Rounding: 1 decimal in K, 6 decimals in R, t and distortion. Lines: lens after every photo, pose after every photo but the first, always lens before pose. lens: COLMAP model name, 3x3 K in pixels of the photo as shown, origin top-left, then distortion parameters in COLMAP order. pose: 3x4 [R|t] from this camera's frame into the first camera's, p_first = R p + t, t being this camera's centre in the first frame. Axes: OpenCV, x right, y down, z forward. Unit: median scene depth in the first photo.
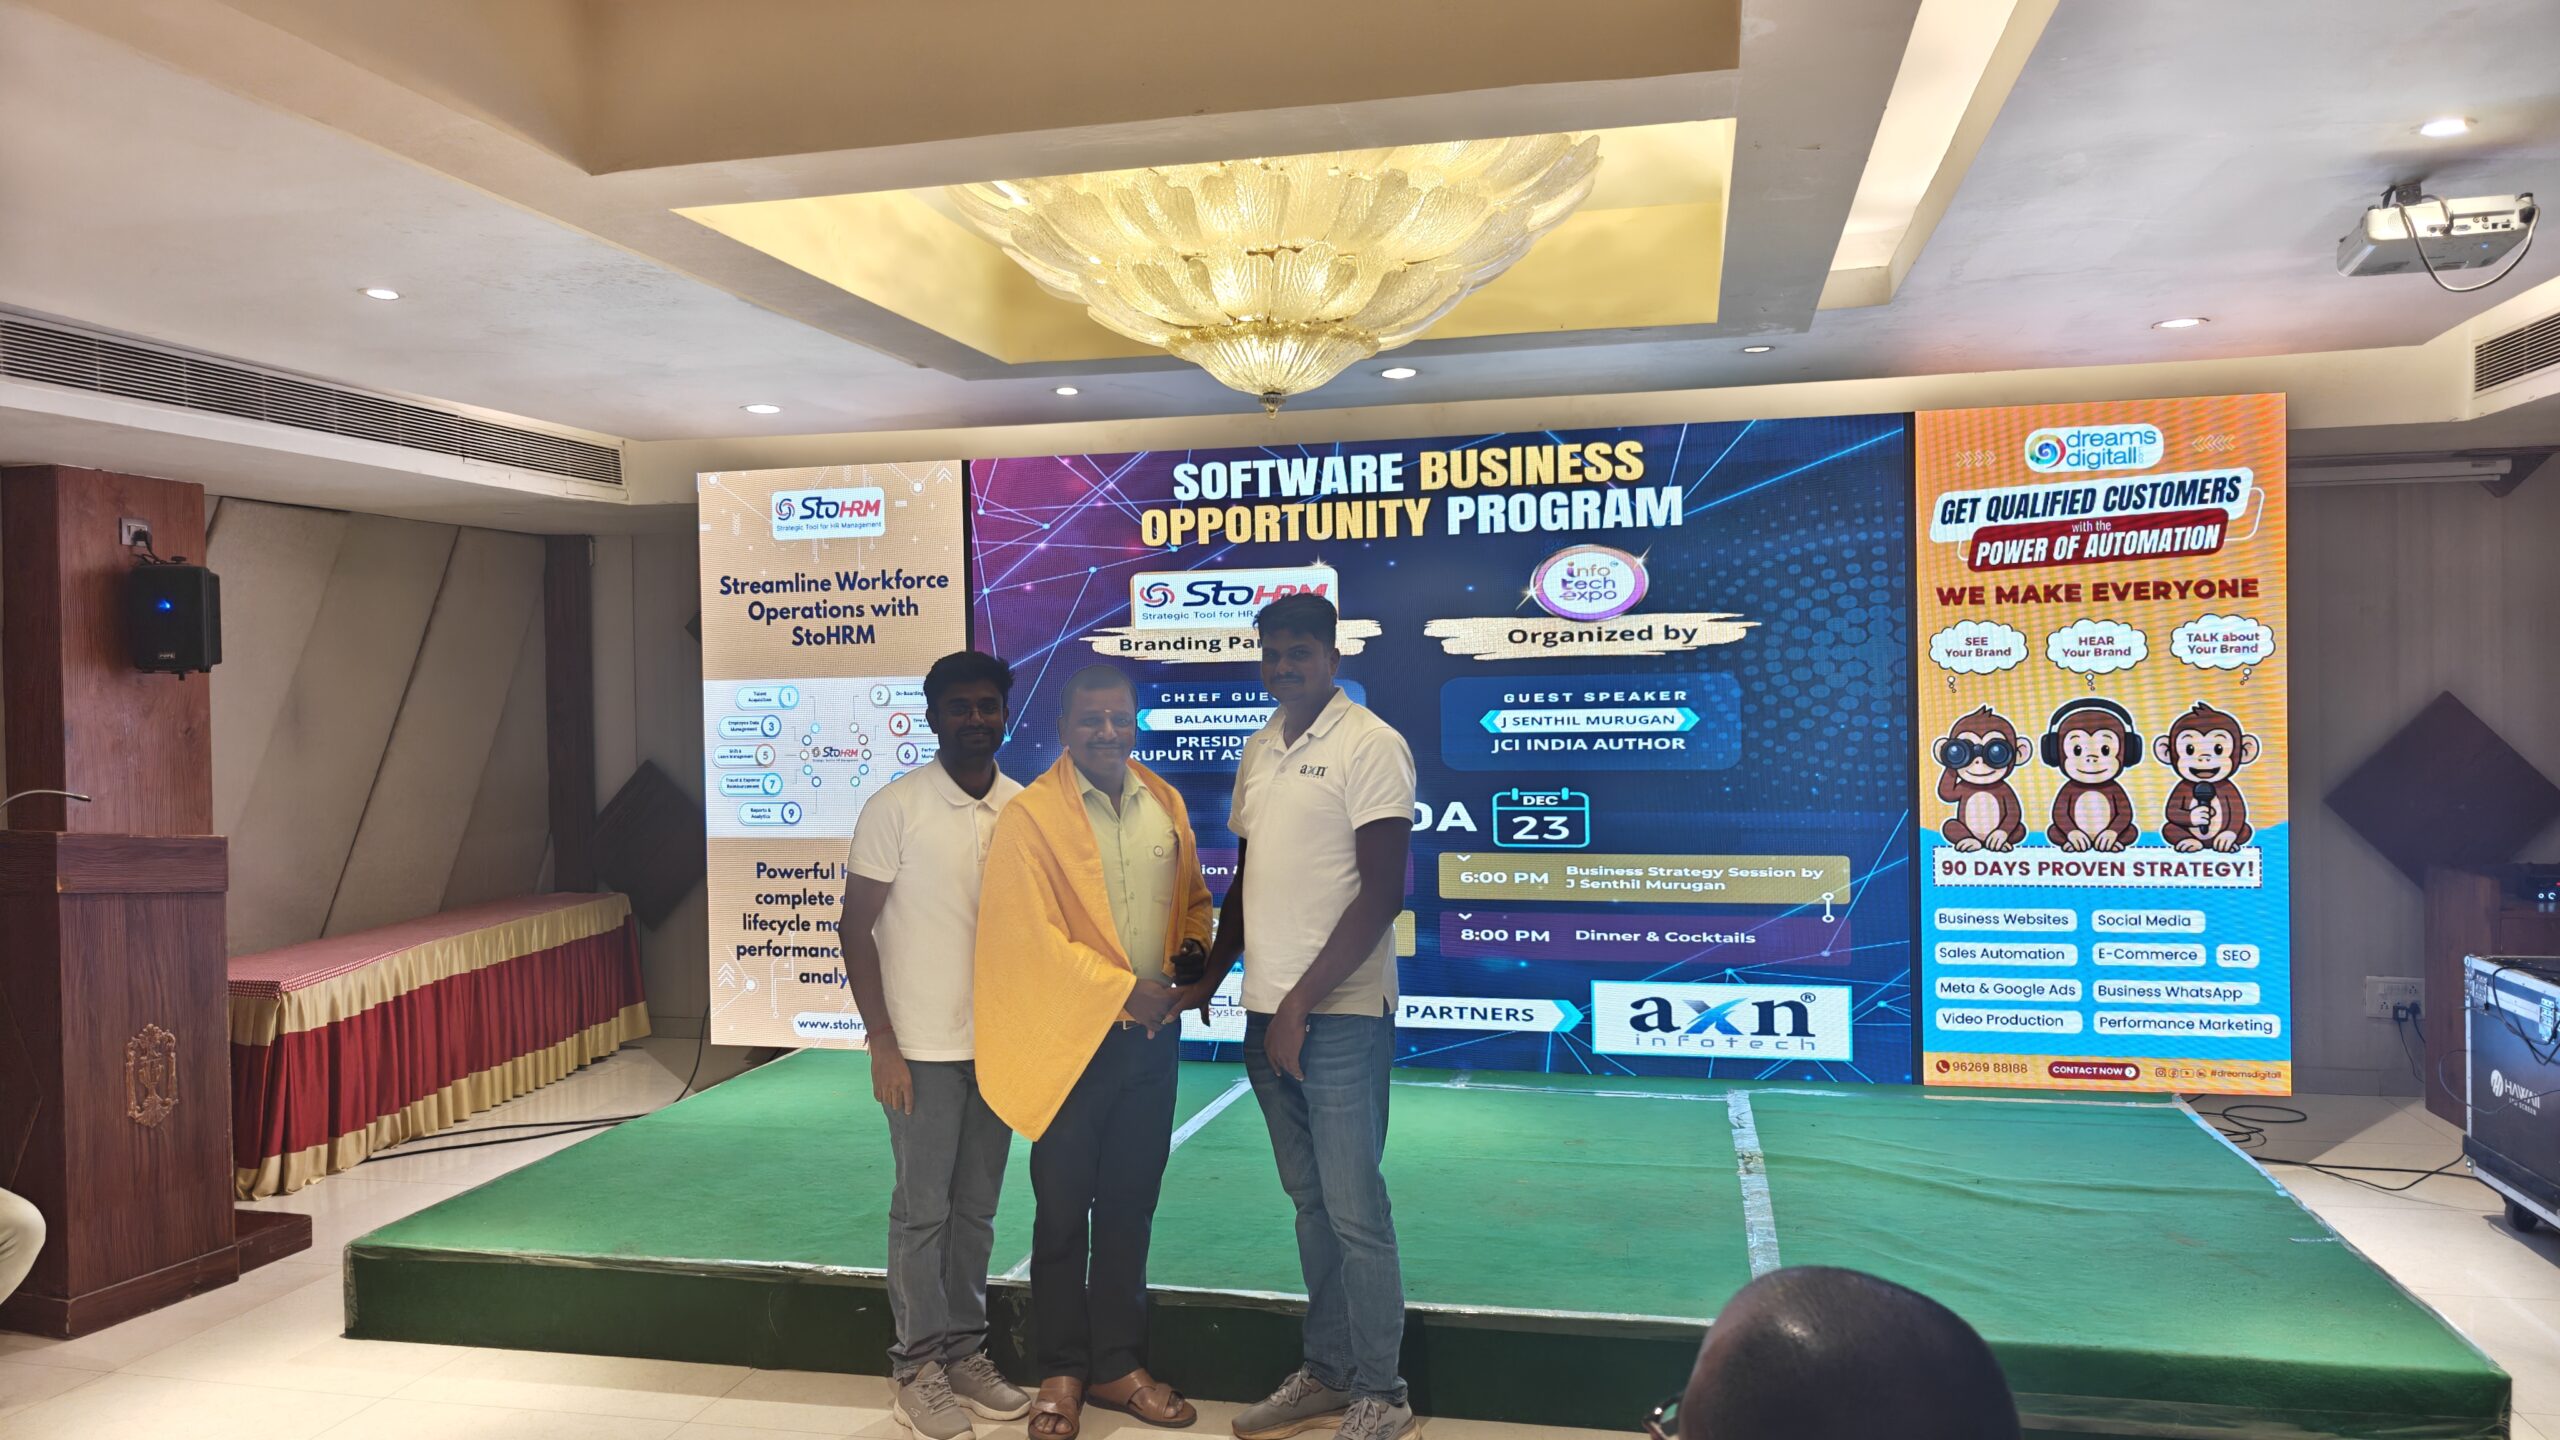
lens RADIAL K [[1707.5, 0, 1277.0], [0, 1707.5, 711.4], [0, 0, 1]] dist [0.034941, -0.041562]
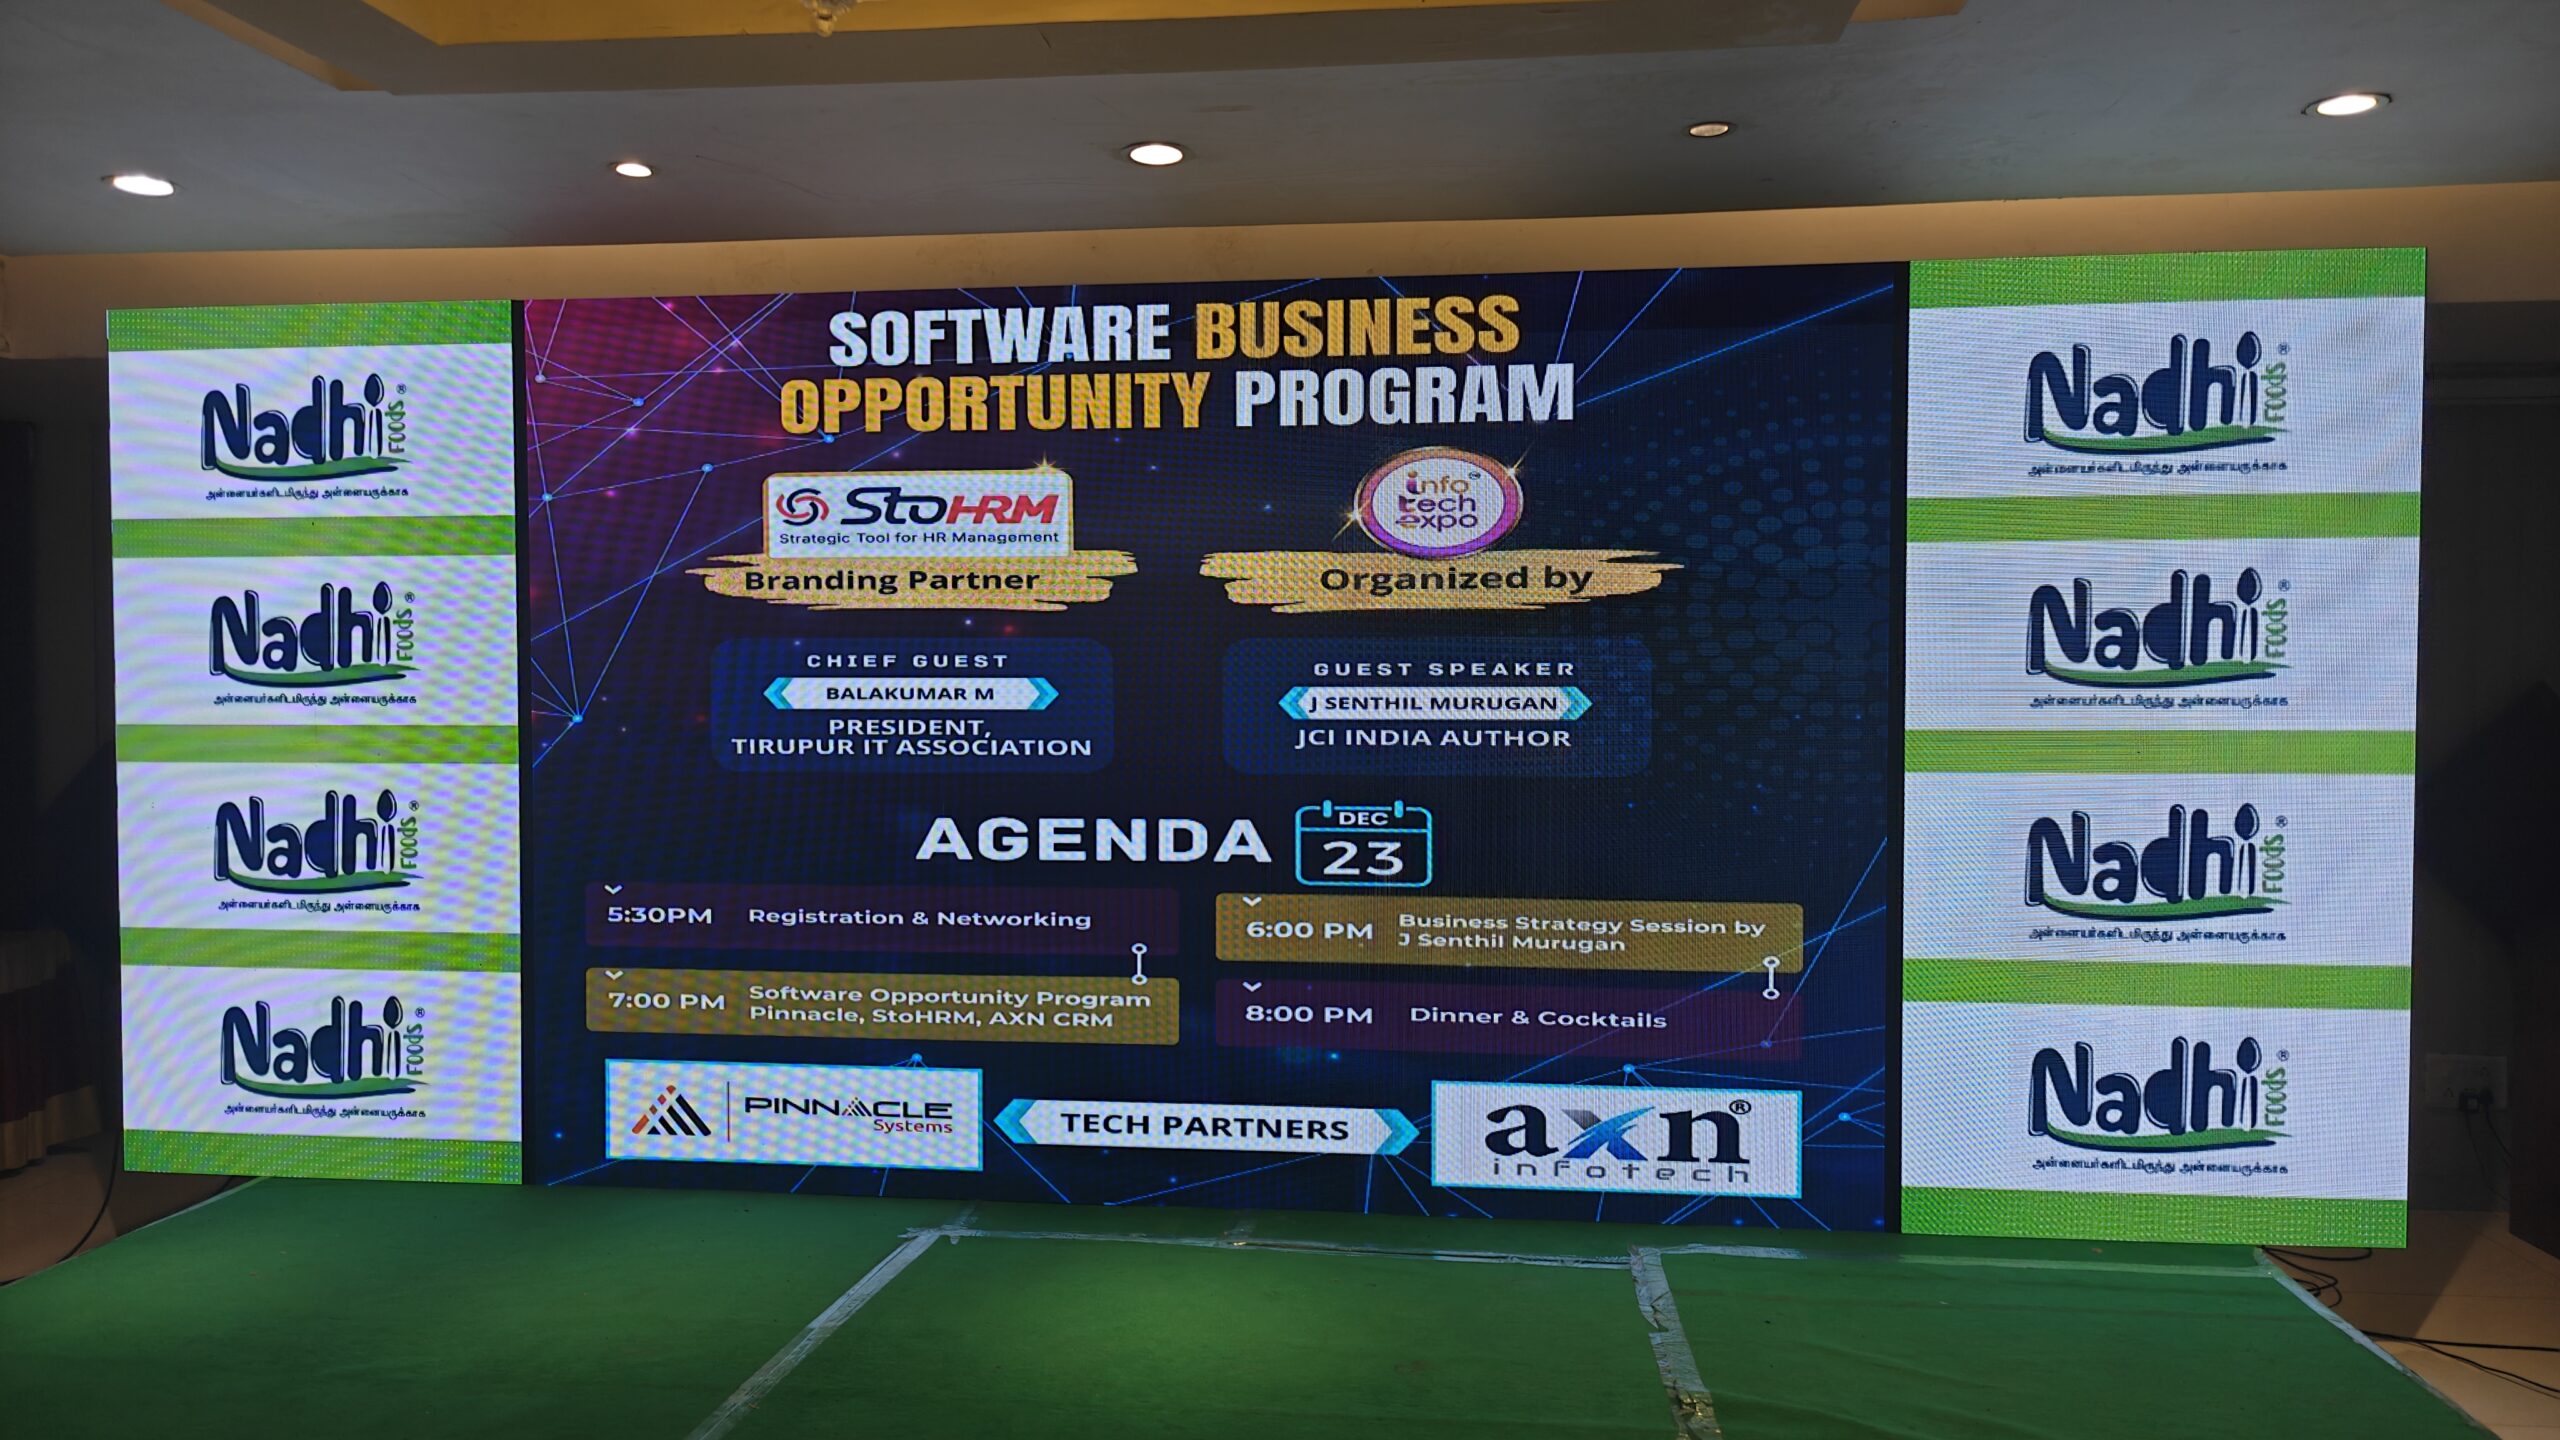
lens RADIAL K [[1762.0, 0, 1280.4], [0, 1762.0, 712.4], [0, 0, 1]] dist [0.014866, -0.007626]
pose [[0.993167, 0.013431, 0.115930, 0.039185], [-0.014833, 0.999827, 0.011238, 0.001982], [-0.115759, -0.012880, 0.993194, 0.305933]]
